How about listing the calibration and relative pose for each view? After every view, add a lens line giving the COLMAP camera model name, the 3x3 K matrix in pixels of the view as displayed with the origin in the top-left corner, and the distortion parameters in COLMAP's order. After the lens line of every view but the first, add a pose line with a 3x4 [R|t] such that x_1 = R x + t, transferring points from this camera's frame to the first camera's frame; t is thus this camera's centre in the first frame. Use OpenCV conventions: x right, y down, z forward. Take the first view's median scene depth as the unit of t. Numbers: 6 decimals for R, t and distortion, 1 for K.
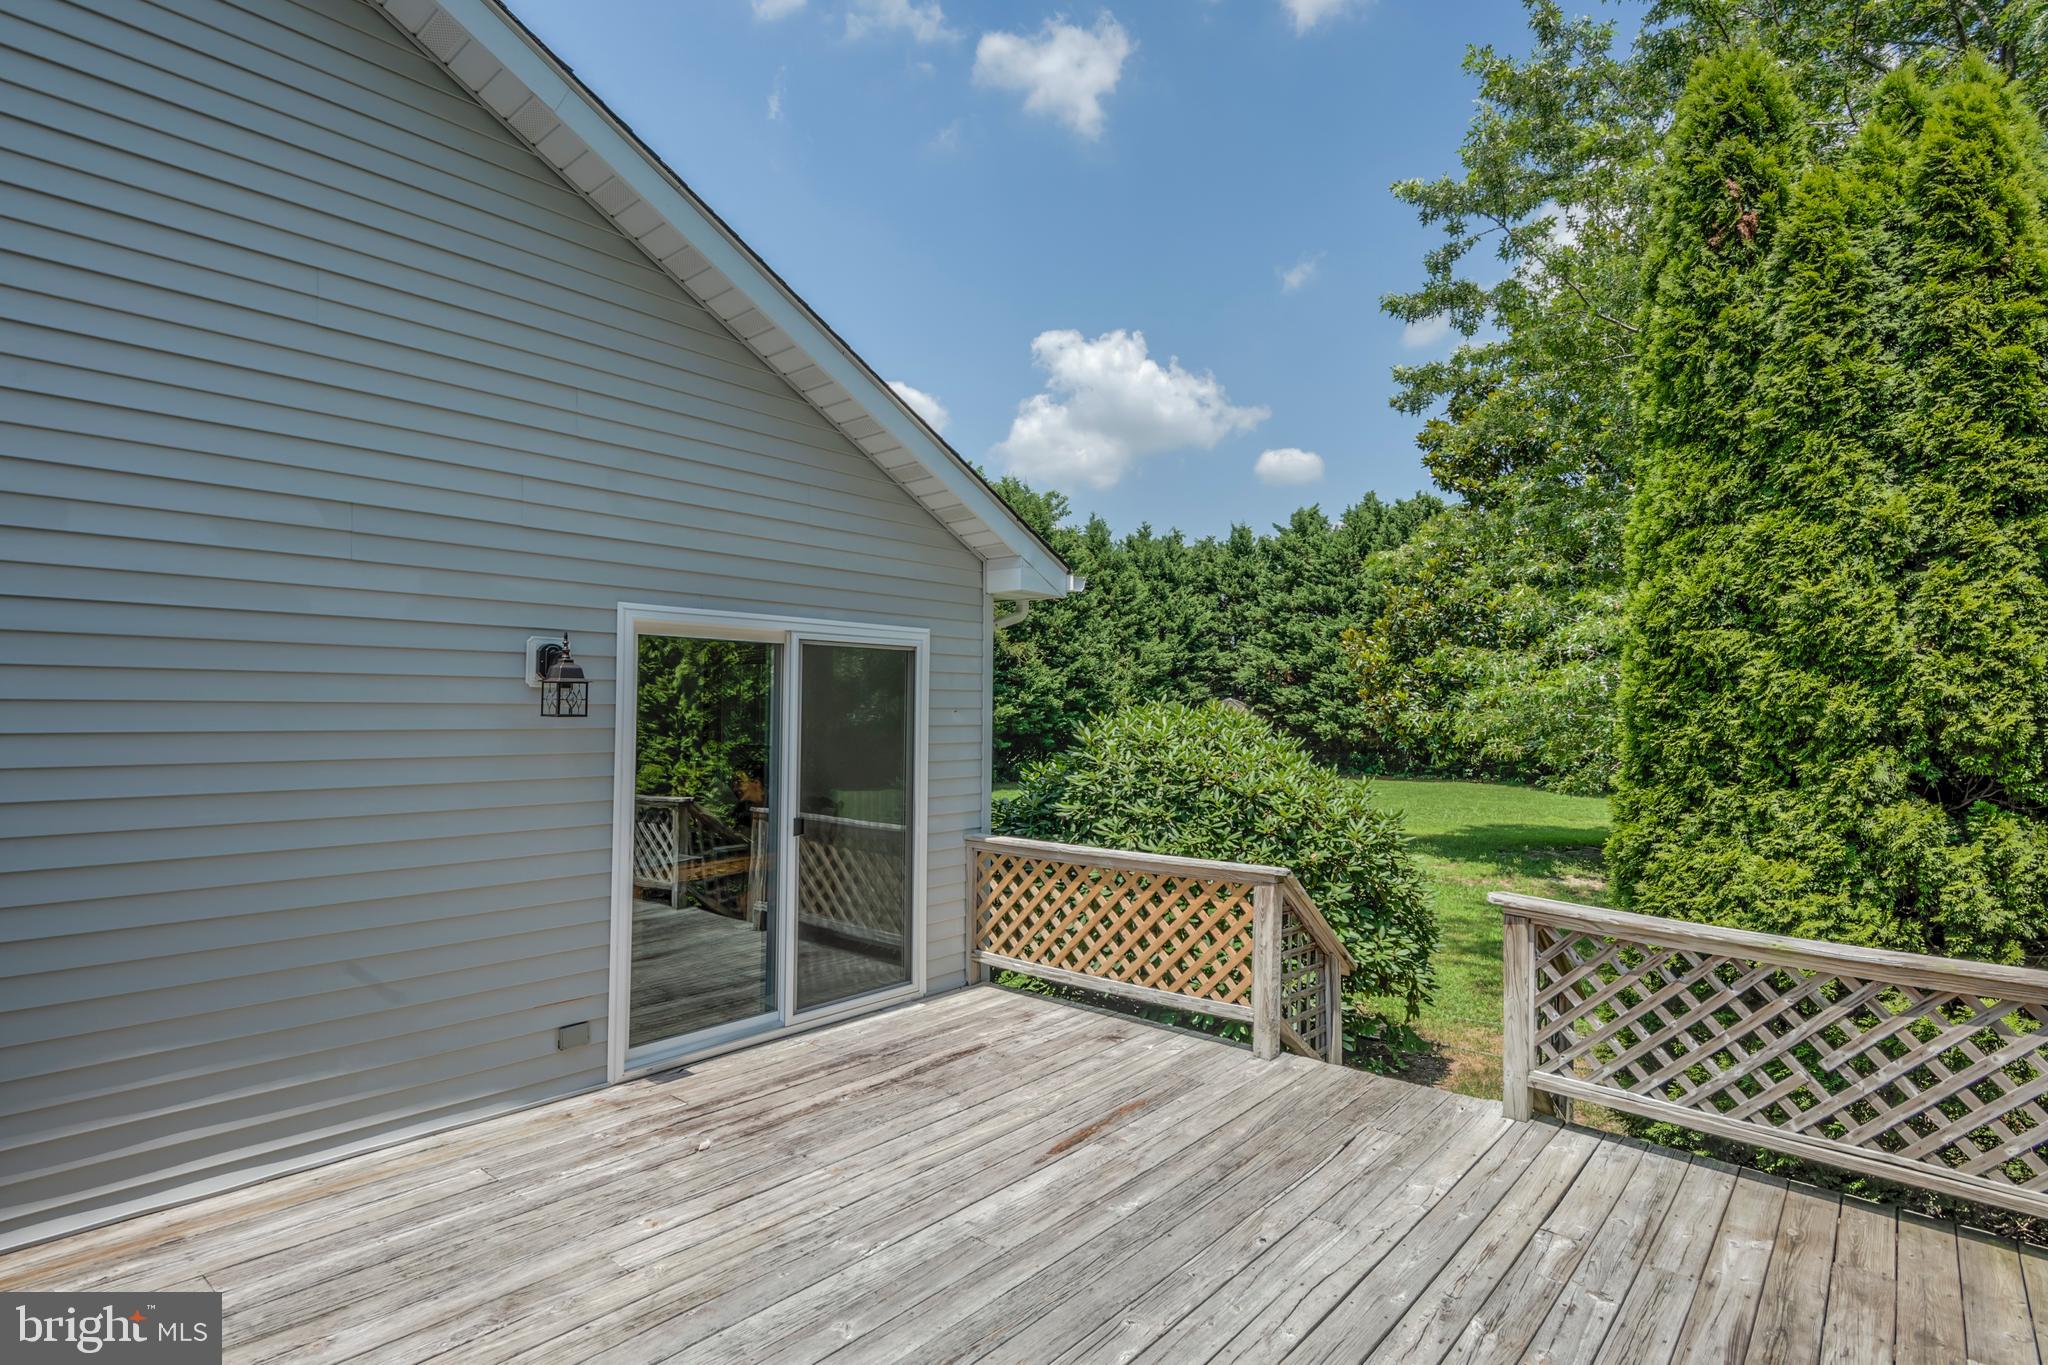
lens RADIAL K [[1022.9, 0, 1024.7], [0, 1022.9, 687.8], [0, 0, 1]] dist [-0.002212, -0.000012]
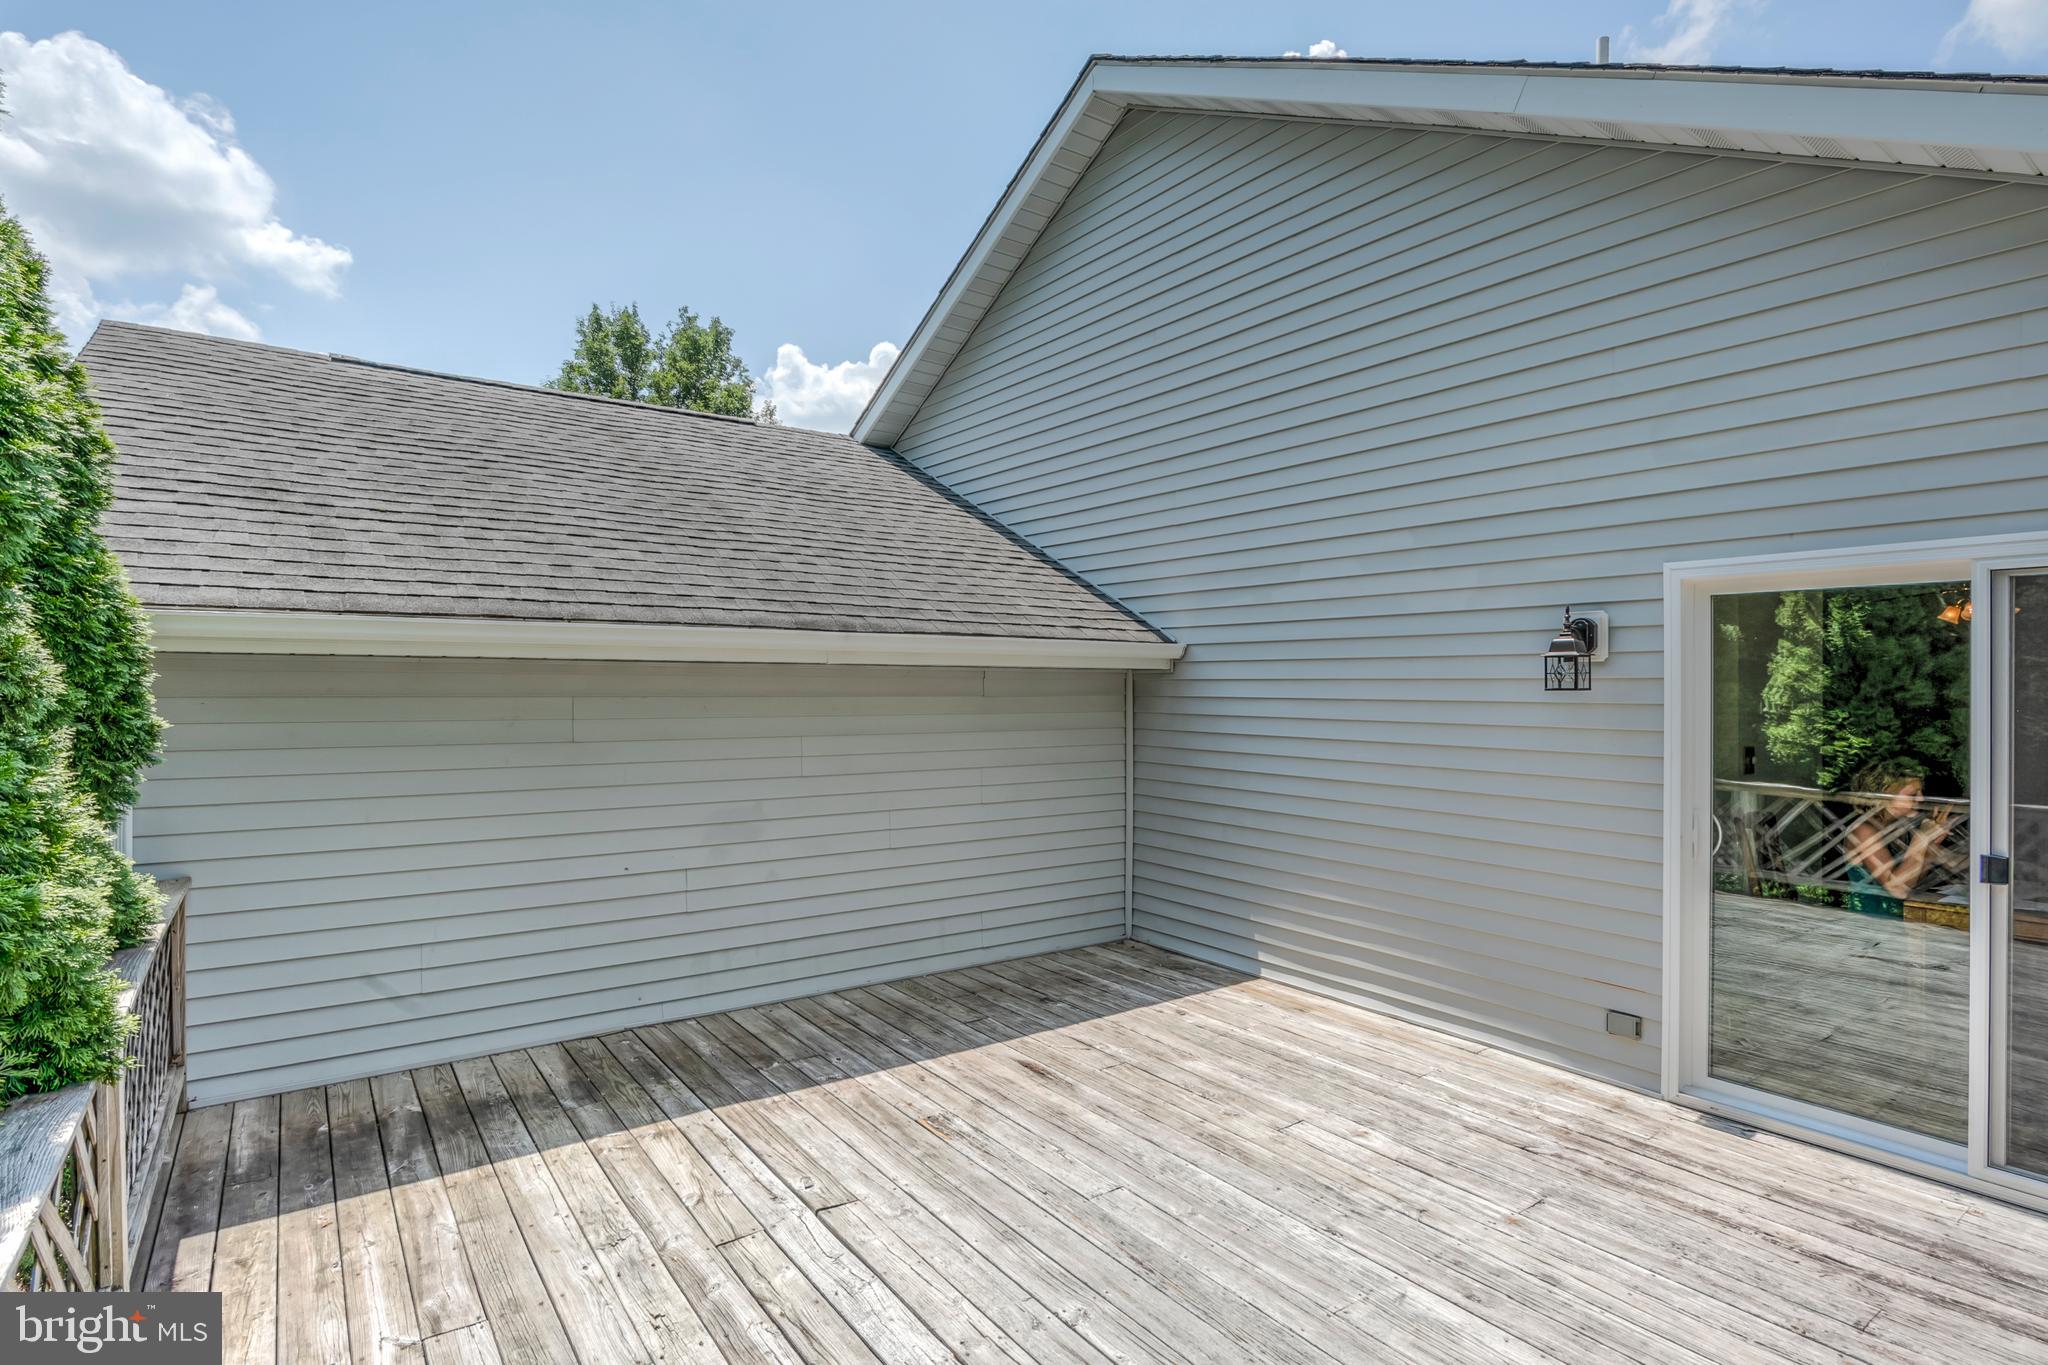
lens RADIAL K [[1022.9, 0, 1024.7], [0, 1022.9, 687.8], [0, 0, 1]] dist [-0.002212, -0.000012]
pose [[-0.214605, -0.004349, -0.976691, 0.630388], [0.014931, 0.999859, -0.007733, 0.025258], [0.976587, -0.016243, -0.214510, 0.680142]]
